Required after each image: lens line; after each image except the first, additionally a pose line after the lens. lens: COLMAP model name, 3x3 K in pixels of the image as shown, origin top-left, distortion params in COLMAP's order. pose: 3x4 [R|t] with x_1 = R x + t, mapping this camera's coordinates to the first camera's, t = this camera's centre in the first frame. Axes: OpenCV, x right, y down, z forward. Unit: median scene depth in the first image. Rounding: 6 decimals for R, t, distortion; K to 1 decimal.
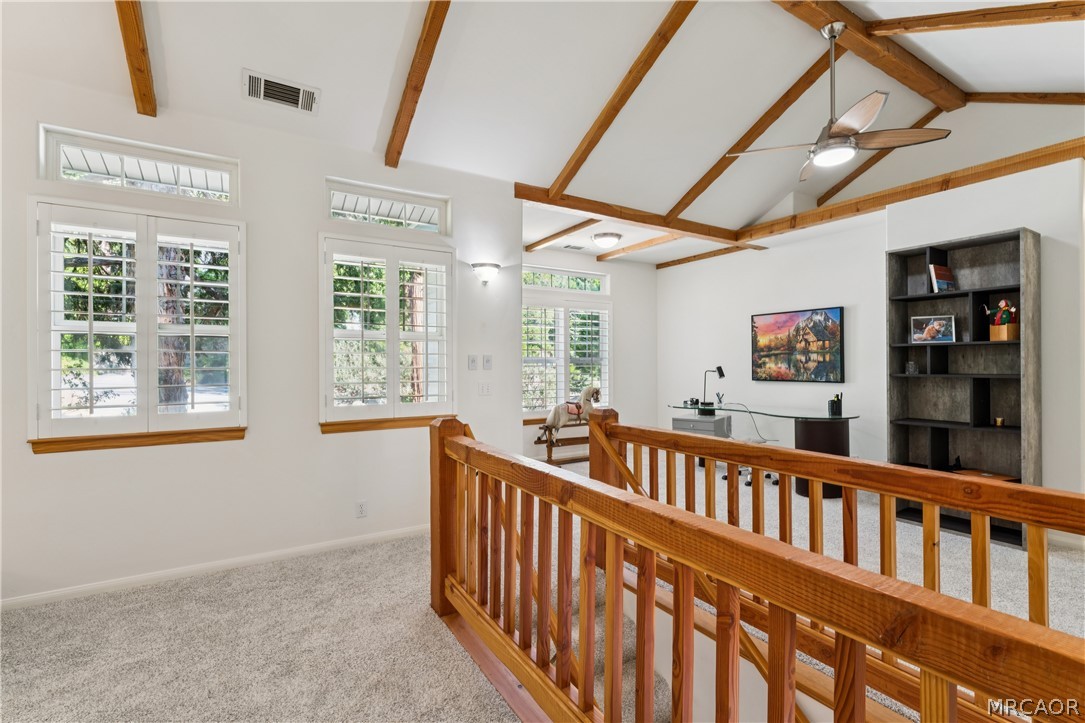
lens RADIAL K [[497.8, 0, 546.6], [0, 497.8, 359.7], [0, 0, 1]] dist [-0.004733, 0.000265]
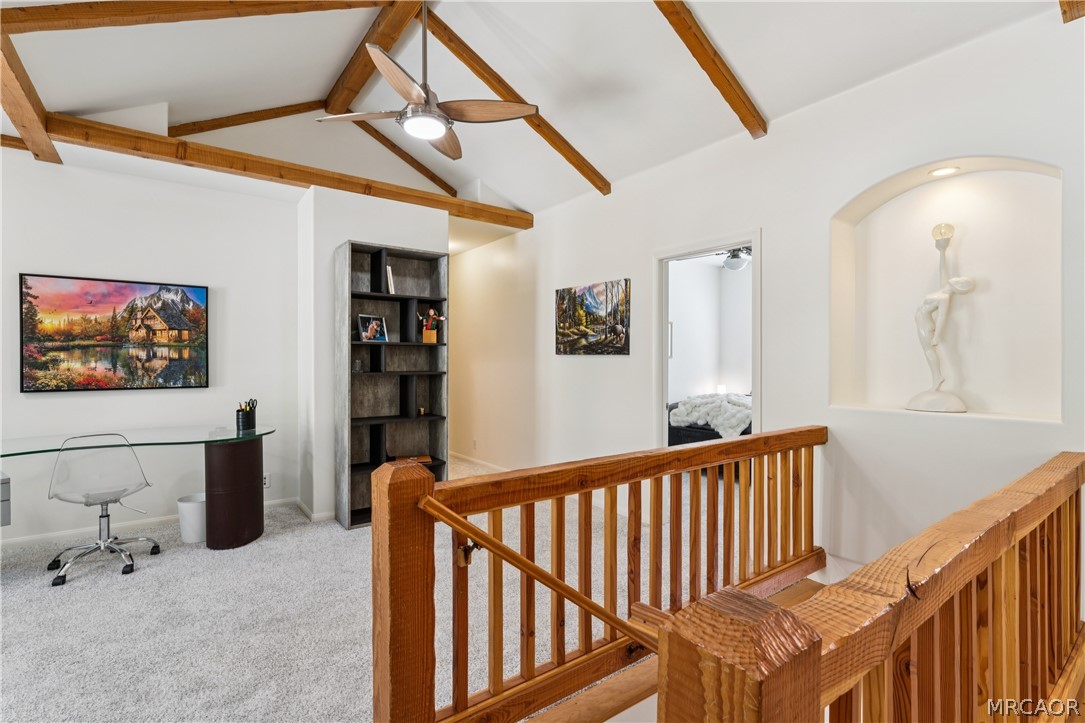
lens RADIAL K [[497.8, 0, 546.8], [0, 497.8, 363.4], [0, 0, 1]] dist [-0.004733, 0.000265]
pose [[-0.080230, -0.001910, 0.996775, -0.195253], [-0.008795, 0.999961, 0.001208, 0.004319], [-0.996738, -0.008670, -0.080244, 0.525524]]
